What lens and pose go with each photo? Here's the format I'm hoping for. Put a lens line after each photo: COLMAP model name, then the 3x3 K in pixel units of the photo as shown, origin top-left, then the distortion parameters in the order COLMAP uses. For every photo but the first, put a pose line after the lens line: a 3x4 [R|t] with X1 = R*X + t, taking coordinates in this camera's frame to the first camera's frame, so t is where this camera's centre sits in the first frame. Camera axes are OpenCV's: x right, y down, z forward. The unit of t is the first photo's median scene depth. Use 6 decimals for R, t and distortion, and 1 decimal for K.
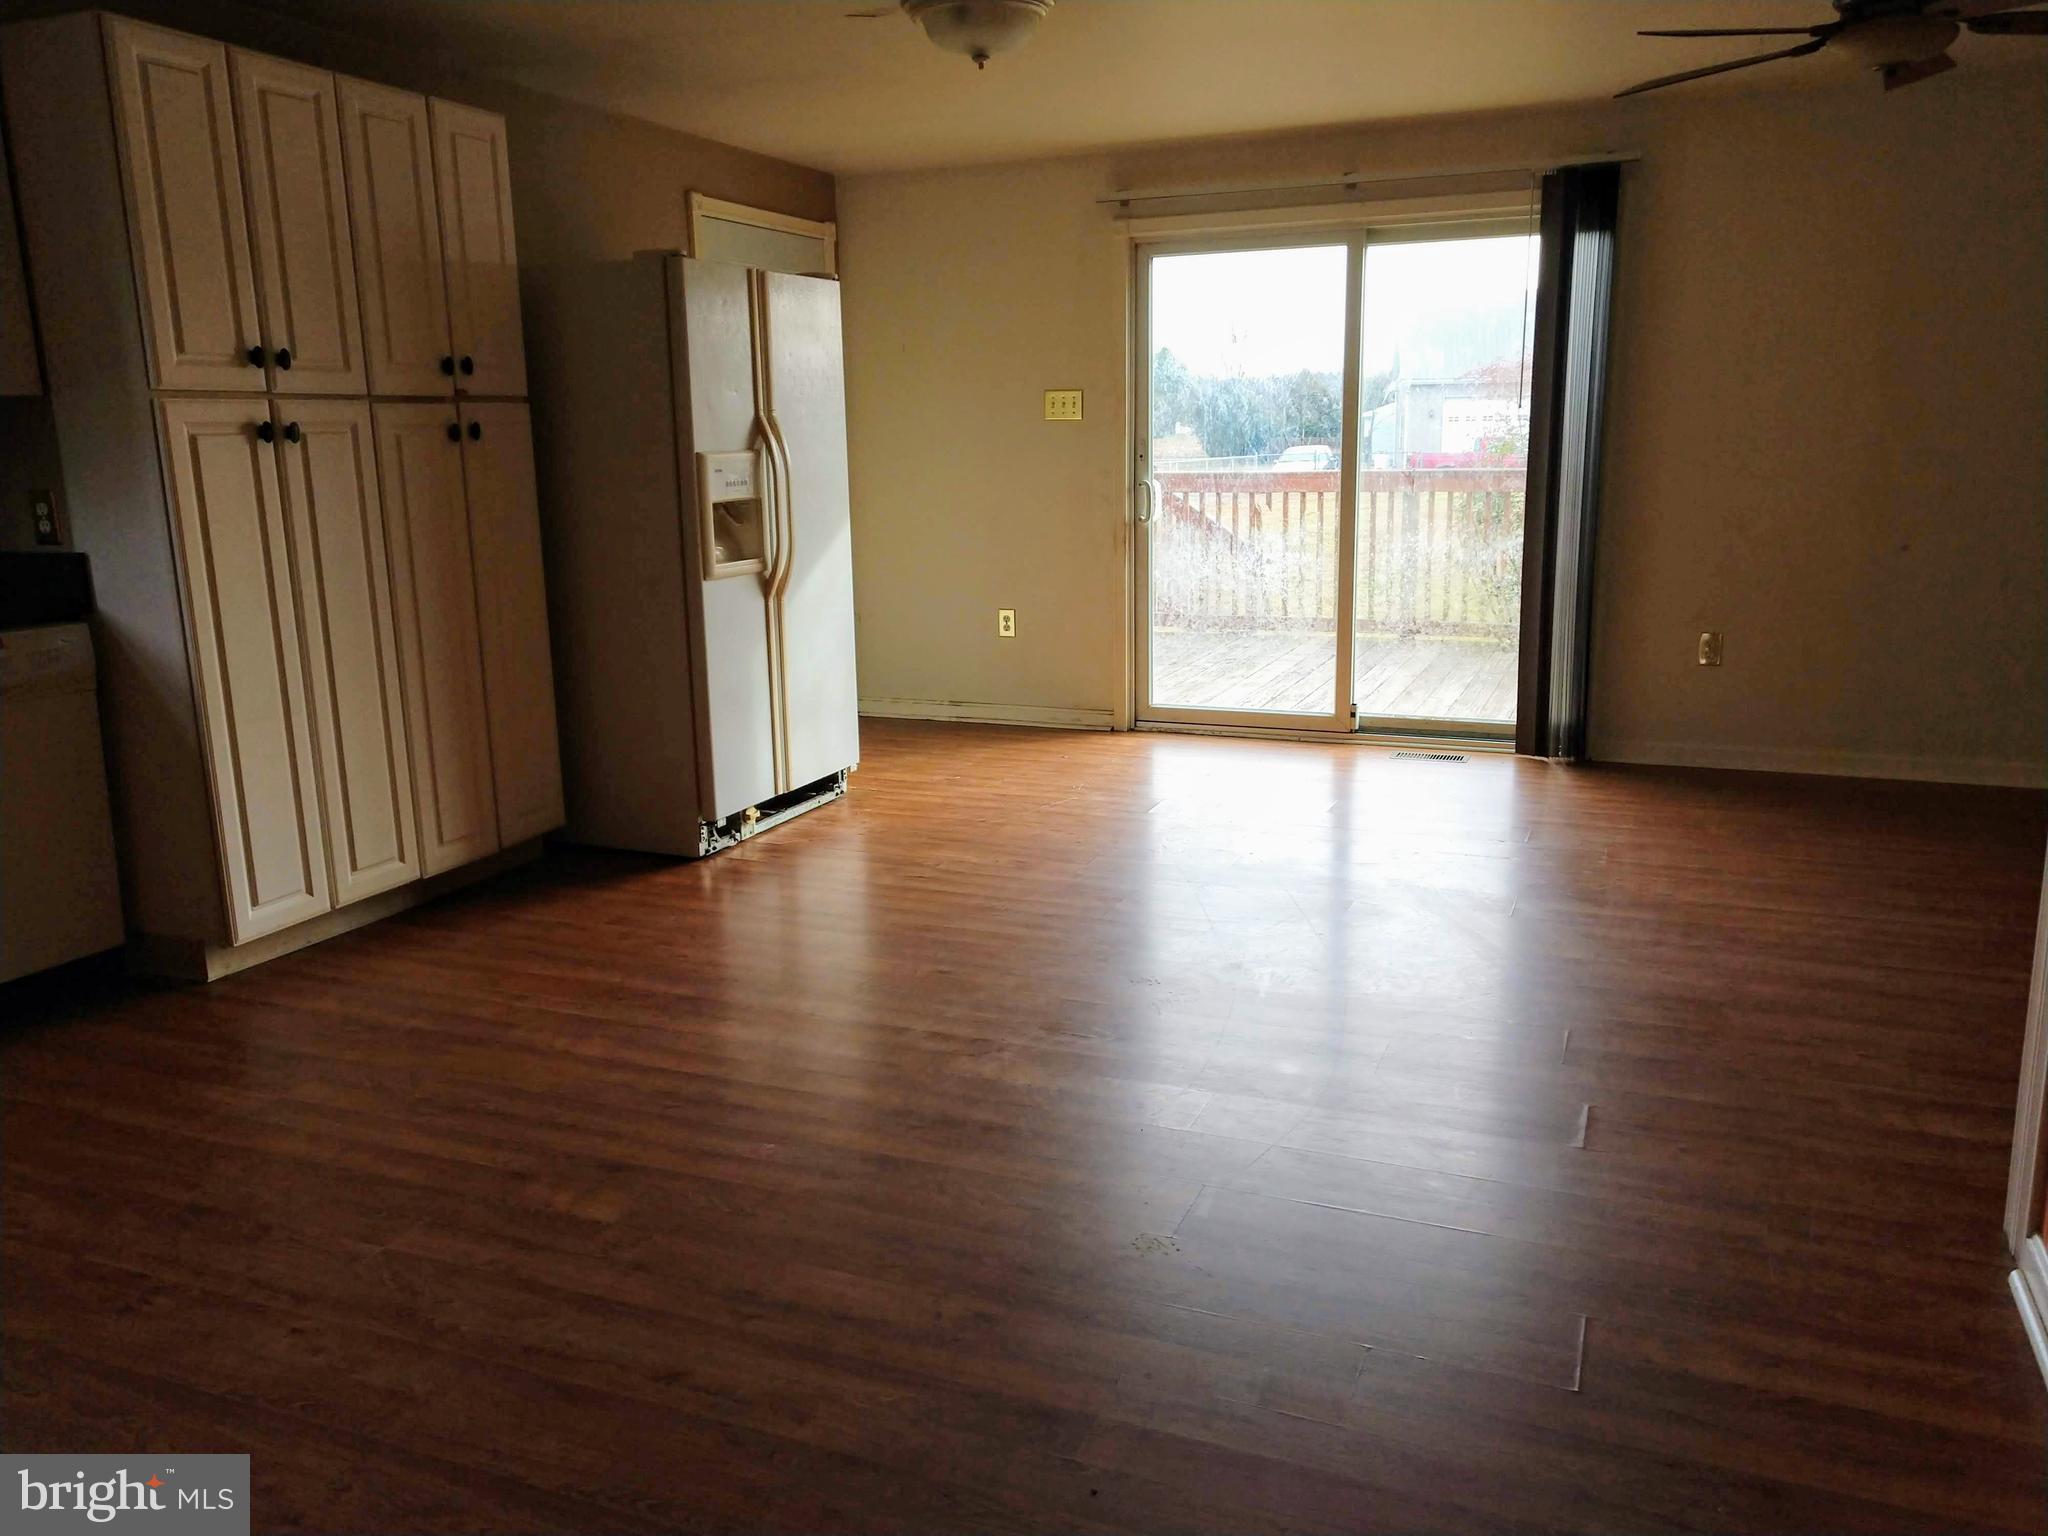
lens RADIAL K [[1558.3, 0, 1011.5], [0, 1558.3, 777.4], [0, 0, 1]] dist [0.036256, -0.018346]
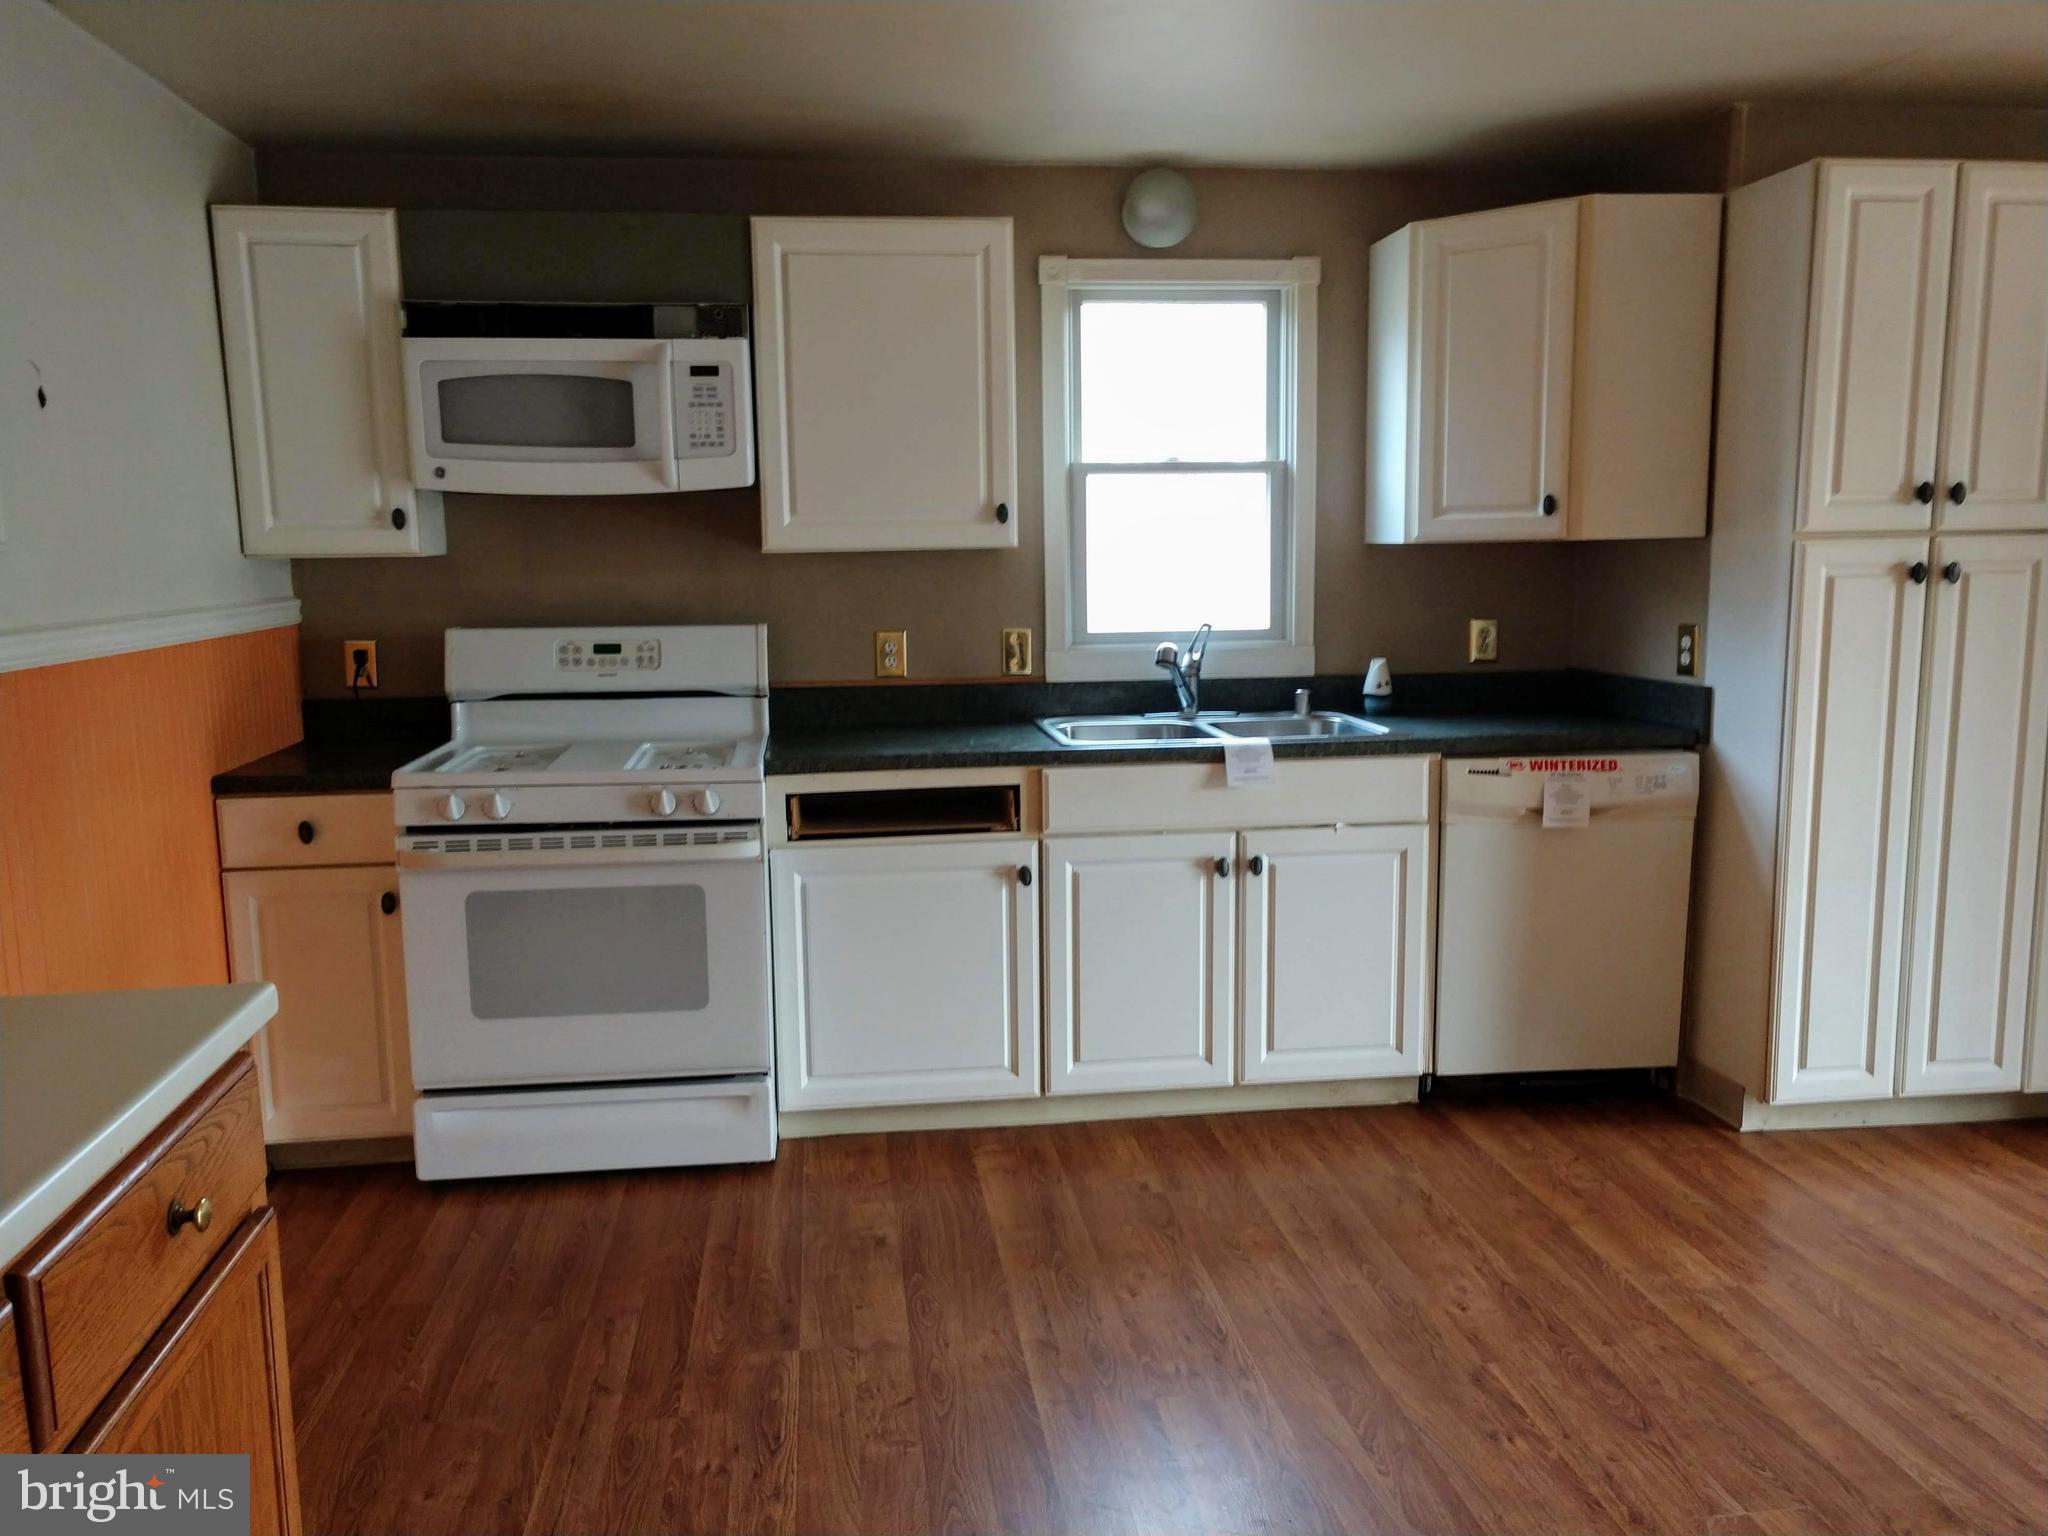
lens RADIAL K [[1558.3, 0, 1005.8], [0, 1558.3, 772.2], [0, 0, 1]] dist [0.036256, -0.018346]
pose [[0.491067, 0.136884, -0.860300, 0.072993], [-0.181737, 0.981945, 0.052502, -0.057601], [0.851953, 0.130566, 0.507078, 0.095869]]
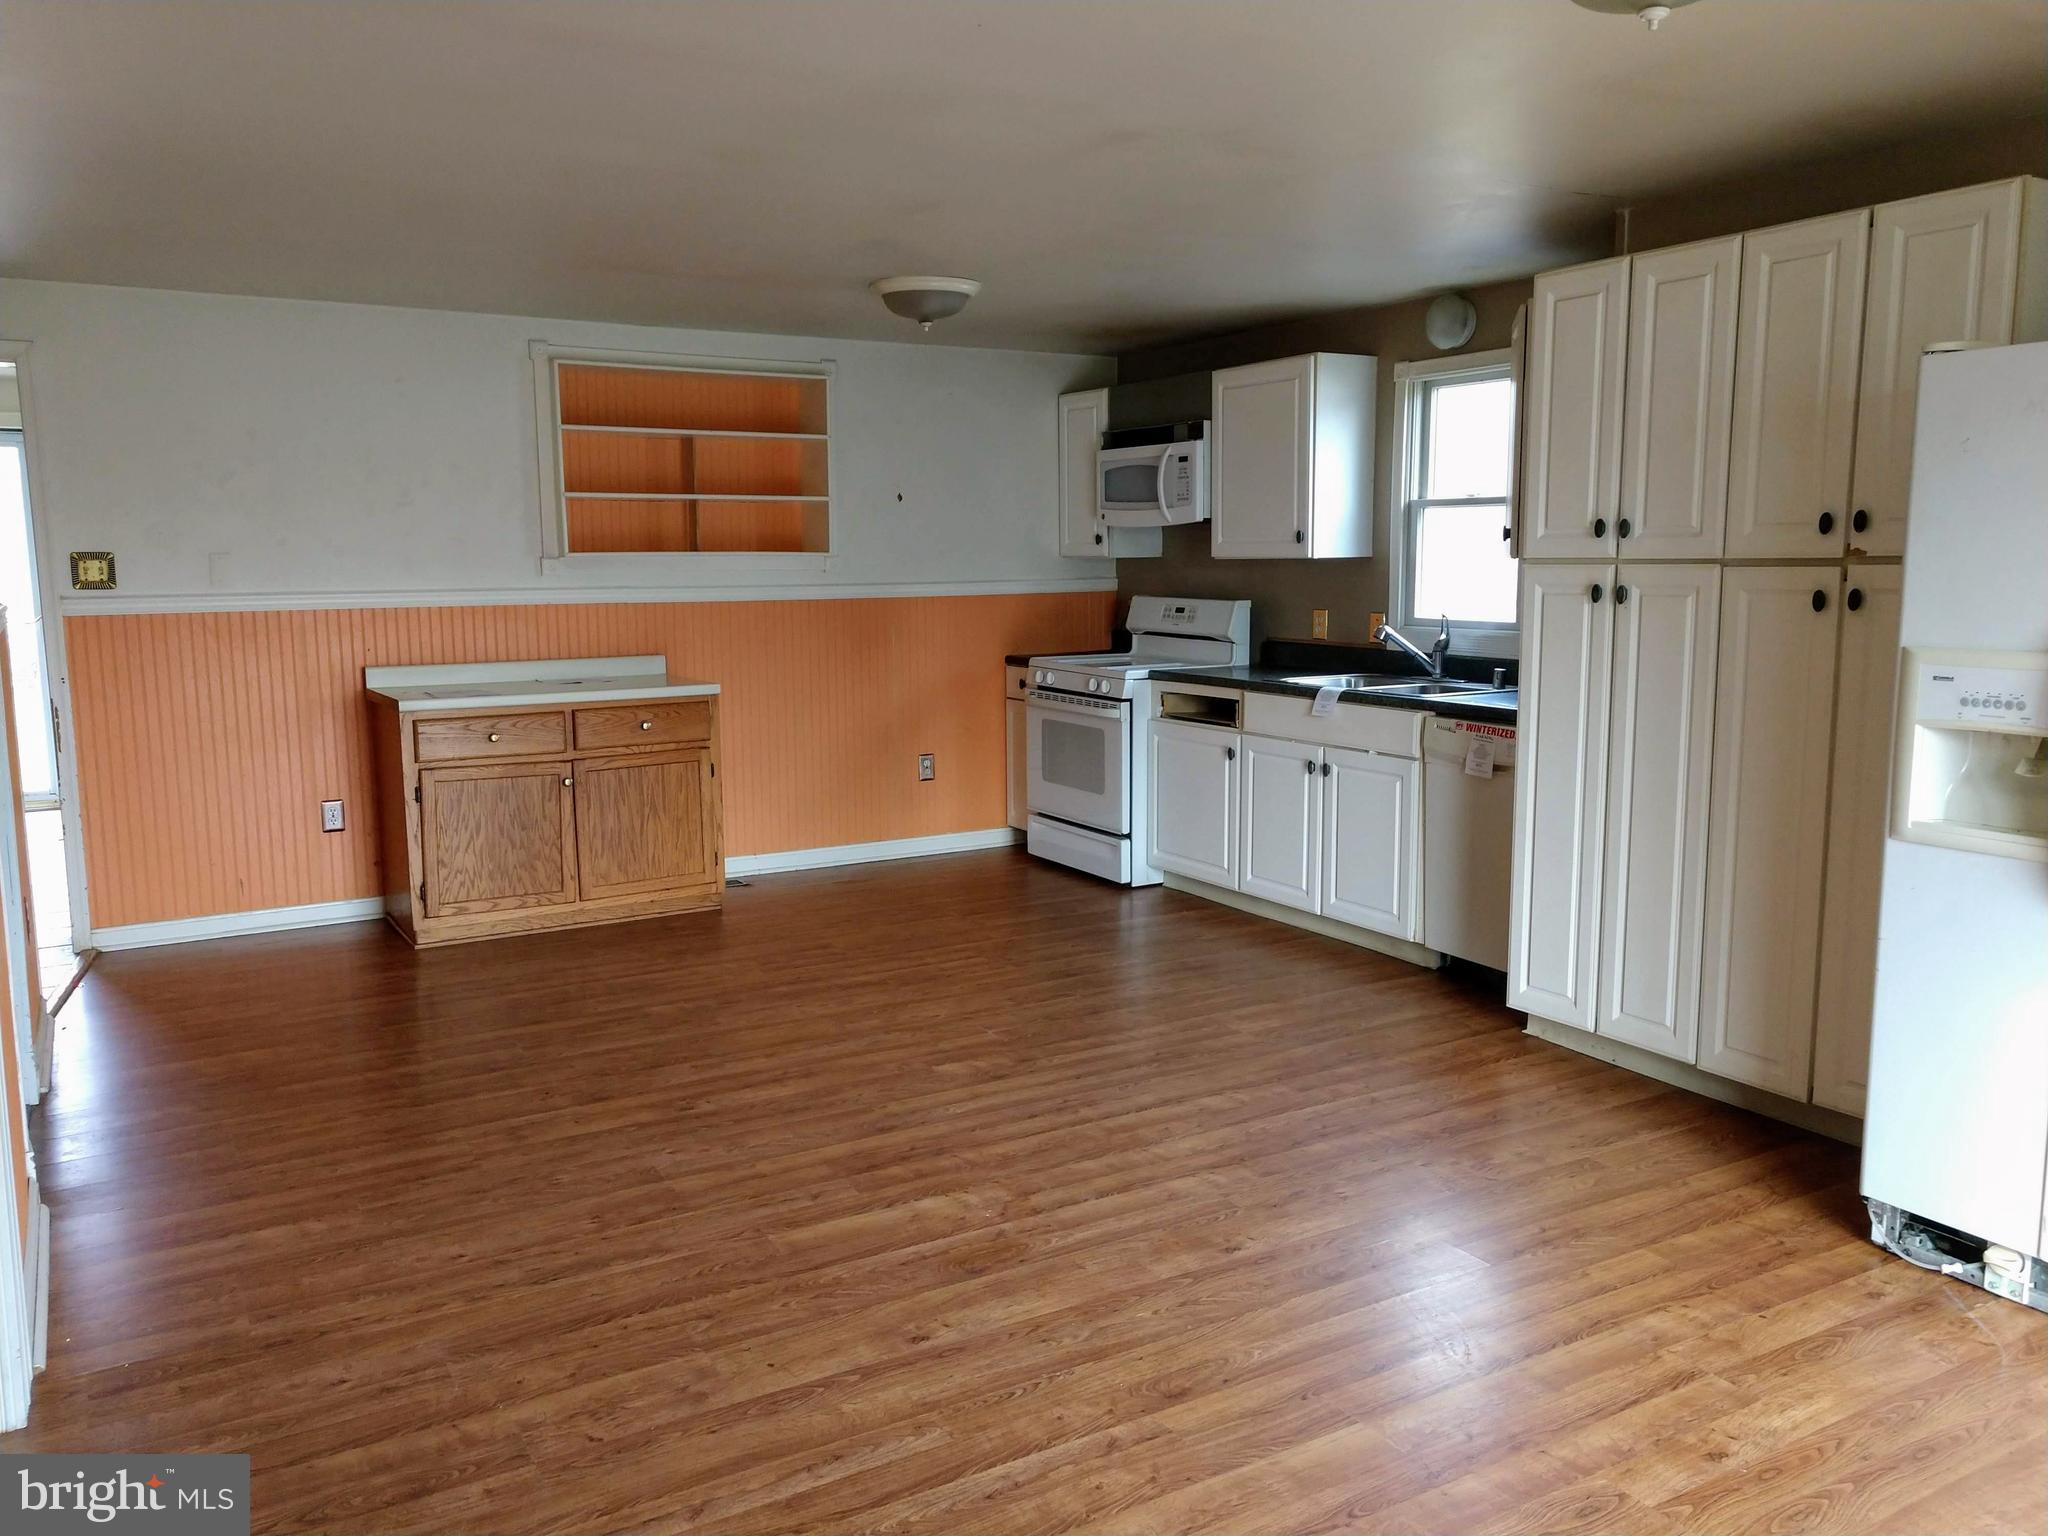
lens RADIAL K [[1558.3, 0, 971.0], [0, 1558.3, 751.1], [0, 0, 1]] dist [0.036256, -0.018346]
pose [[-0.616371, 0.122142, -0.777926, 0.698515], [-0.153238, 0.950407, 0.270638, -0.353994], [0.772402, 0.286021, -0.567086, 1.348588]]
